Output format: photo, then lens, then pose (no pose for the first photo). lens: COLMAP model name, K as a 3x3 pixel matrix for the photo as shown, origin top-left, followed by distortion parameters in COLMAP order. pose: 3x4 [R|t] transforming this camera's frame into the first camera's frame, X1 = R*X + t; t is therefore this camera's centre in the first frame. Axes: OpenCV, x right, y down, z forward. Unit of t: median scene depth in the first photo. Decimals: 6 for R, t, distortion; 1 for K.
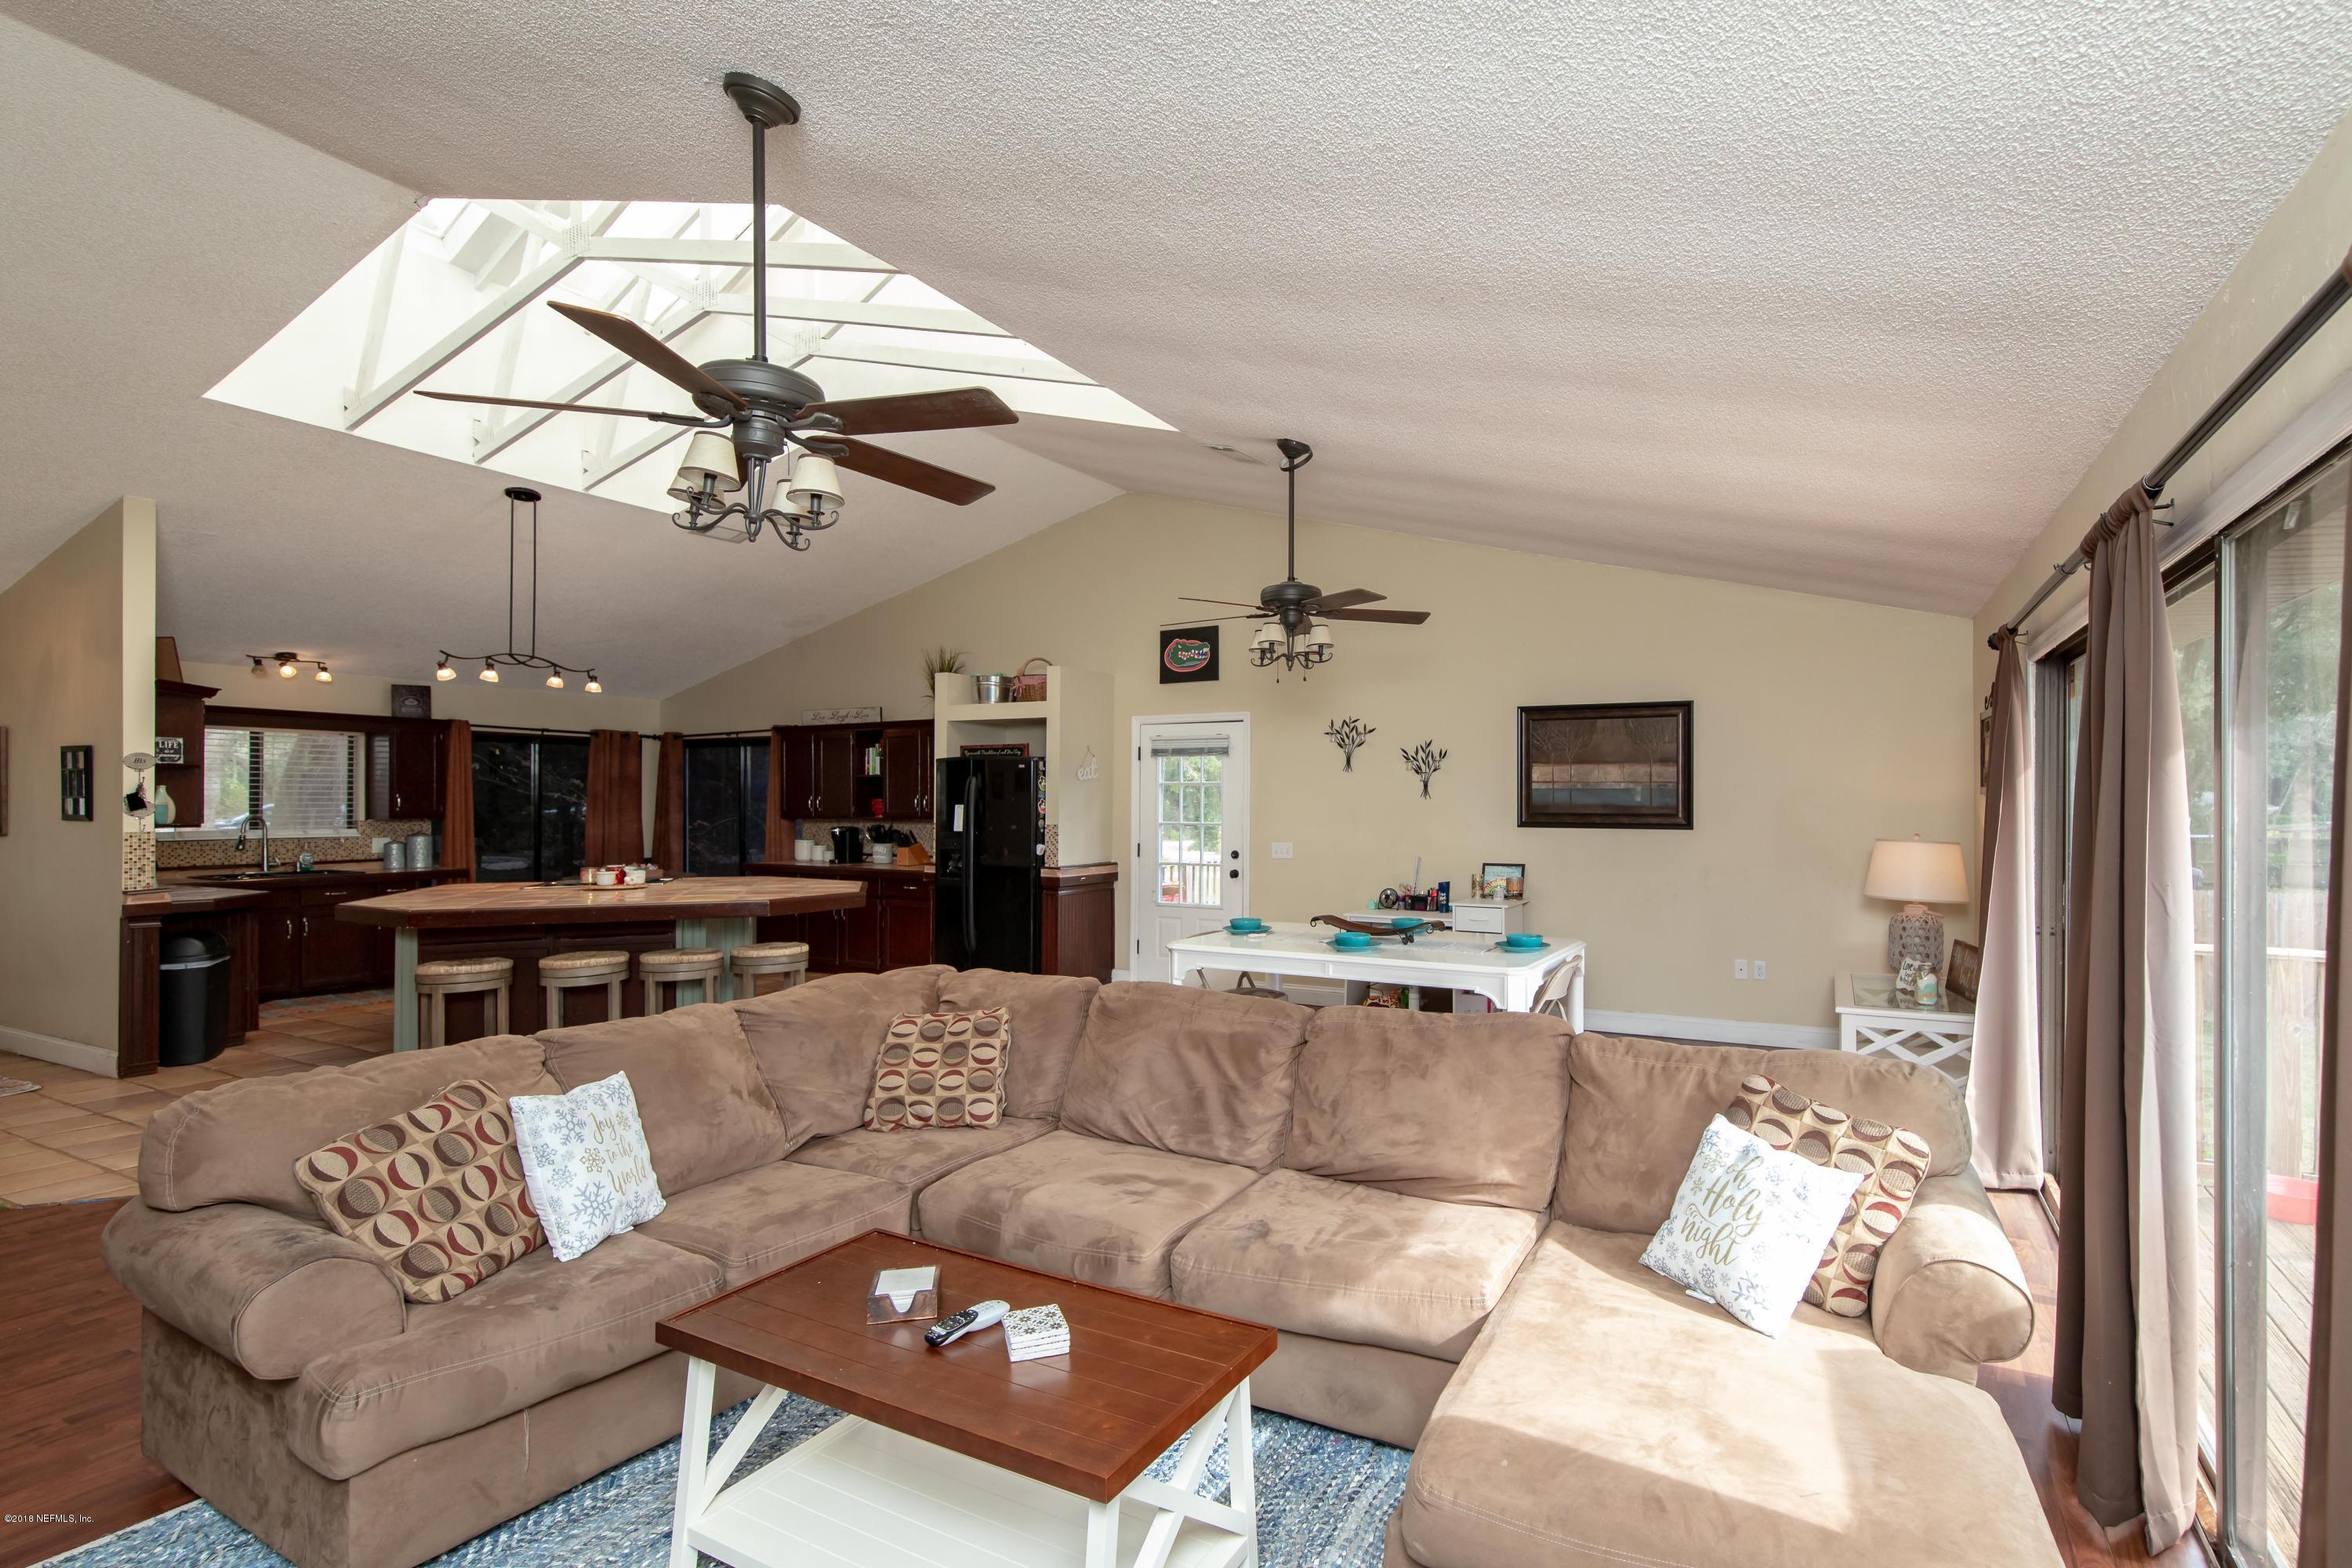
lens RADIAL K [[1115.5, 0, 1294.1], [0, 1115.5, 790.6], [0, 0, 1]] dist [0.002990, -0.000973]
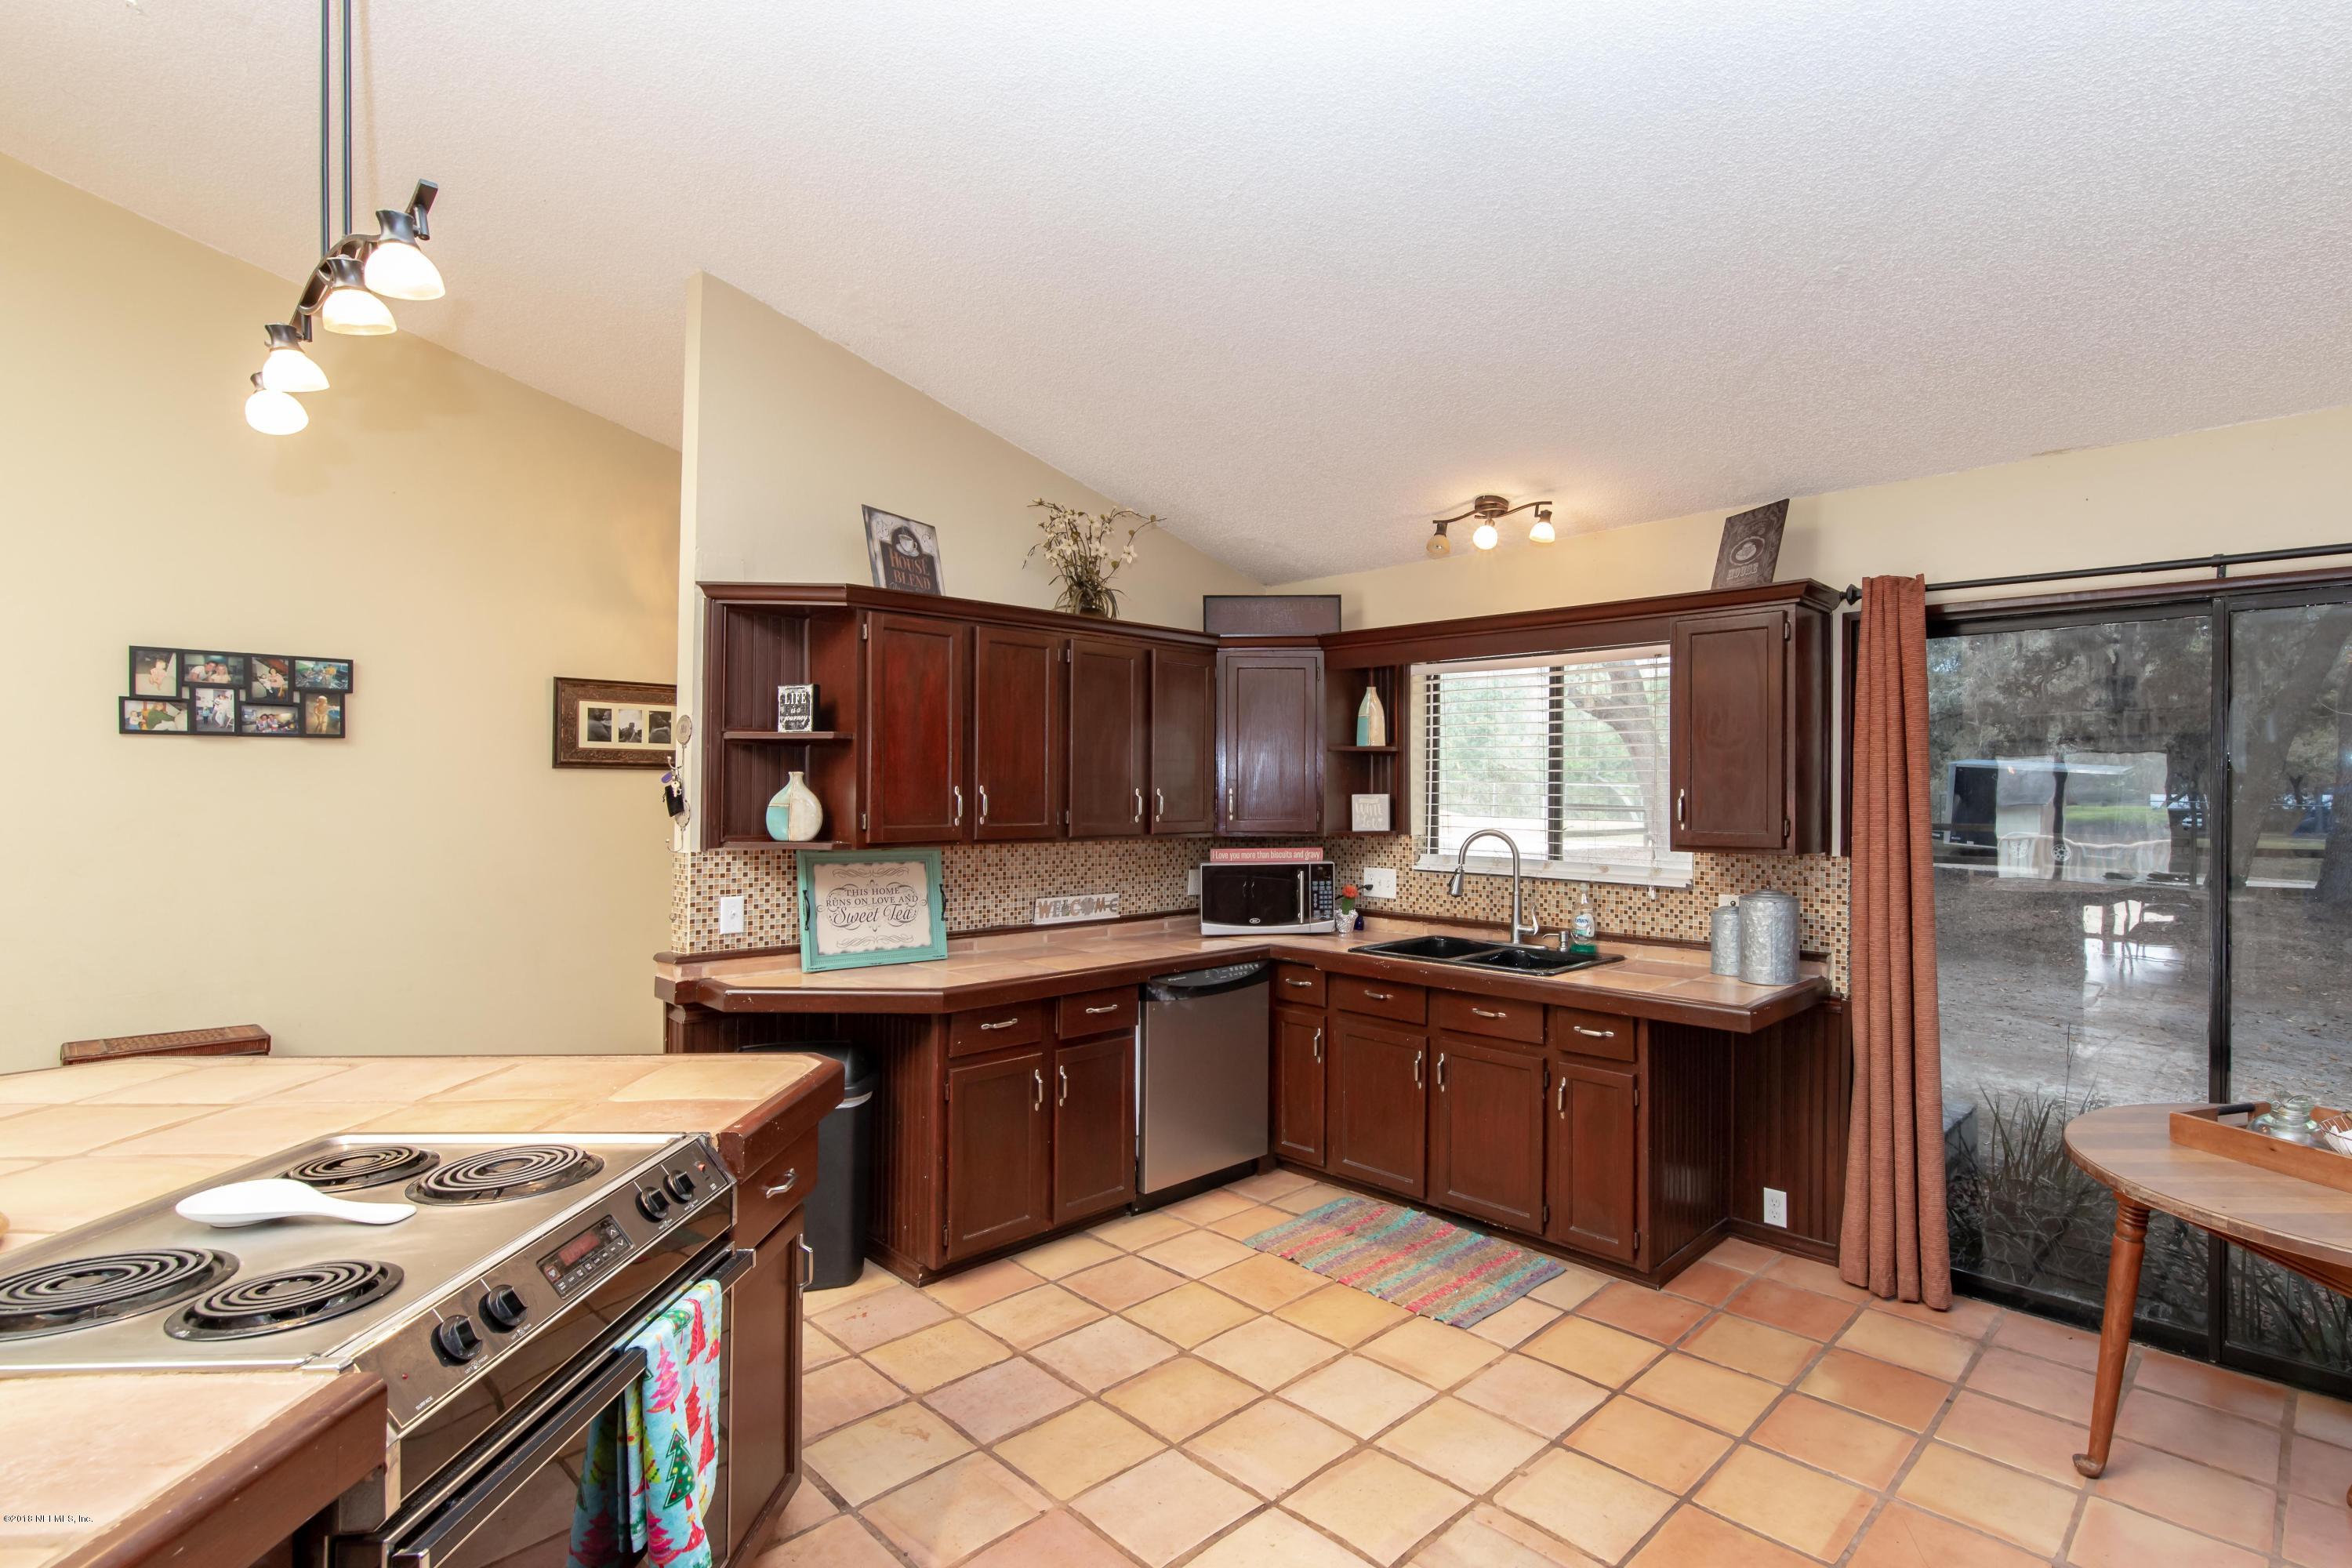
lens RADIAL K [[1115.5, 0, 1294.1], [0, 1115.5, 790.6], [0, 0, 1]] dist [0.002990, -0.000973]
pose [[-0.277107, -0.006292, -0.960818, -0.413337], [0.002955, 0.999968, -0.007401, 0.006922], [0.960835, -0.004890, -0.277080, 1.057845]]
